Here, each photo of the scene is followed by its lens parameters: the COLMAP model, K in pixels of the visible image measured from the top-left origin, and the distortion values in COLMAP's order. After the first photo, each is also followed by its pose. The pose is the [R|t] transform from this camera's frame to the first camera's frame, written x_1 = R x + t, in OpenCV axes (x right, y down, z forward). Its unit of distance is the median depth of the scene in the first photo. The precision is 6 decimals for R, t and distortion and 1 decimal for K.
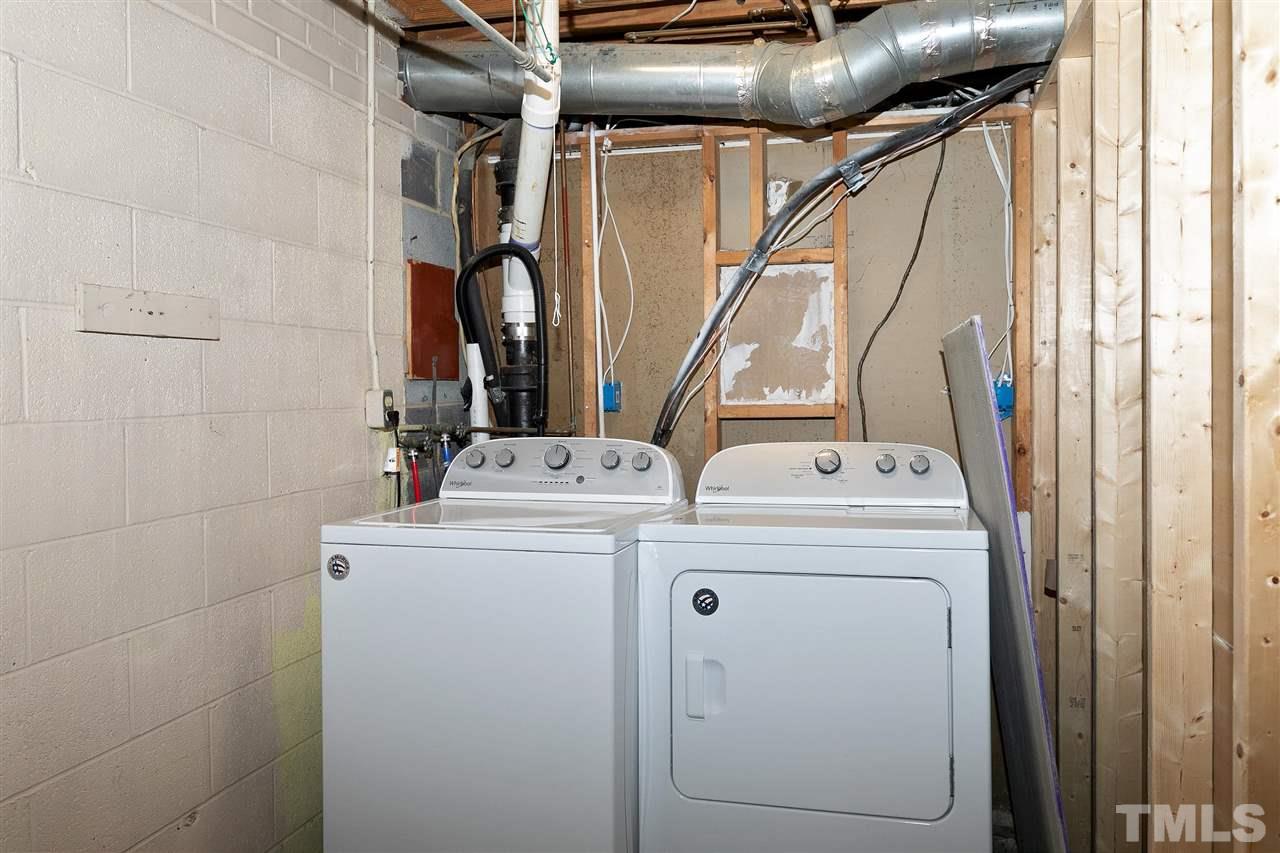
lens RADIAL K [[865.3, 0, 643.6], [0, 865.3, 401.8], [0, 0, 1]] dist [-0.001064, -0.001012]
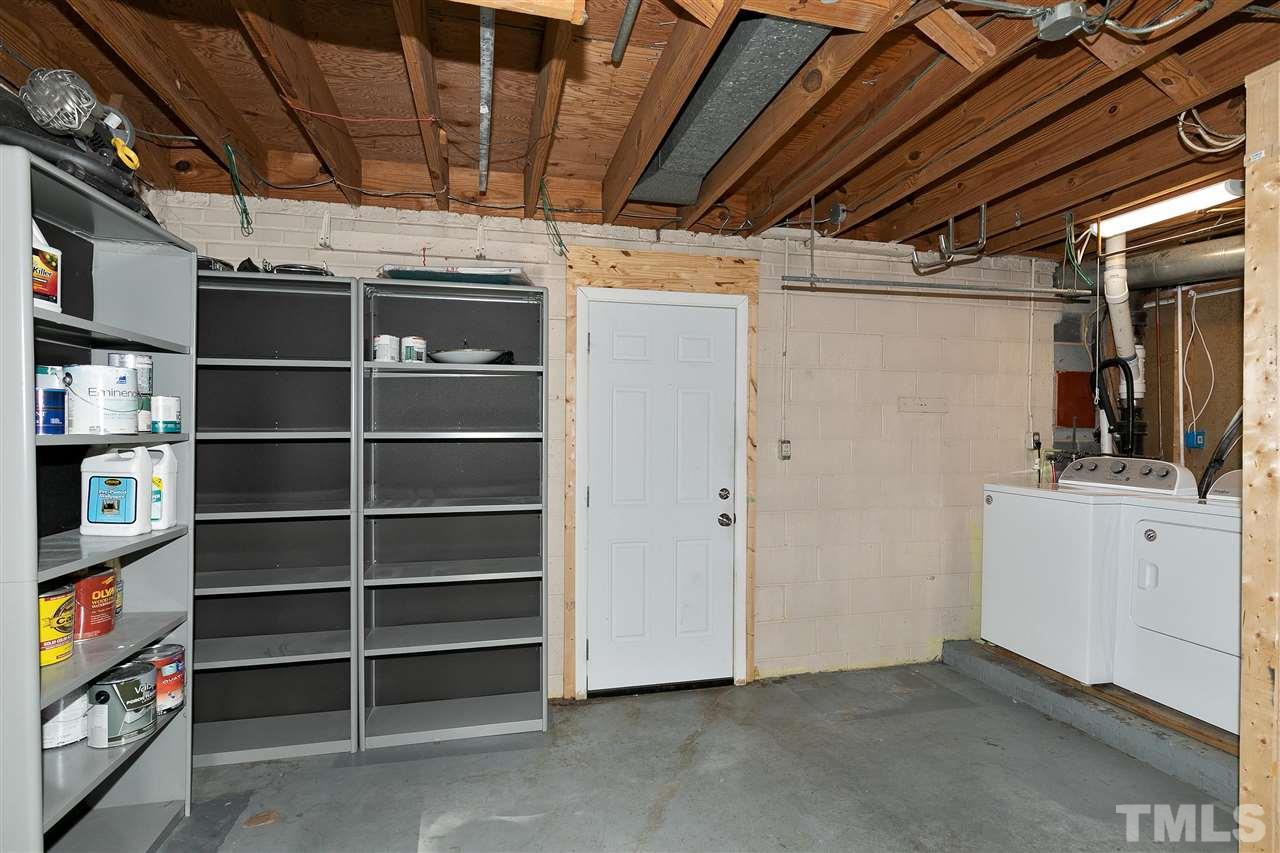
lens RADIAL K [[628.5, 0, 640.0], [0, 628.5, 426.5], [0, 0, 1]] dist [0.001759, -0.000581]
pose [[0.453537, 0.011958, -0.891157, 0.612723], [-0.030955, 0.999518, -0.002342, 0.005906], [0.890700, 0.028648, 0.453689, -0.572405]]
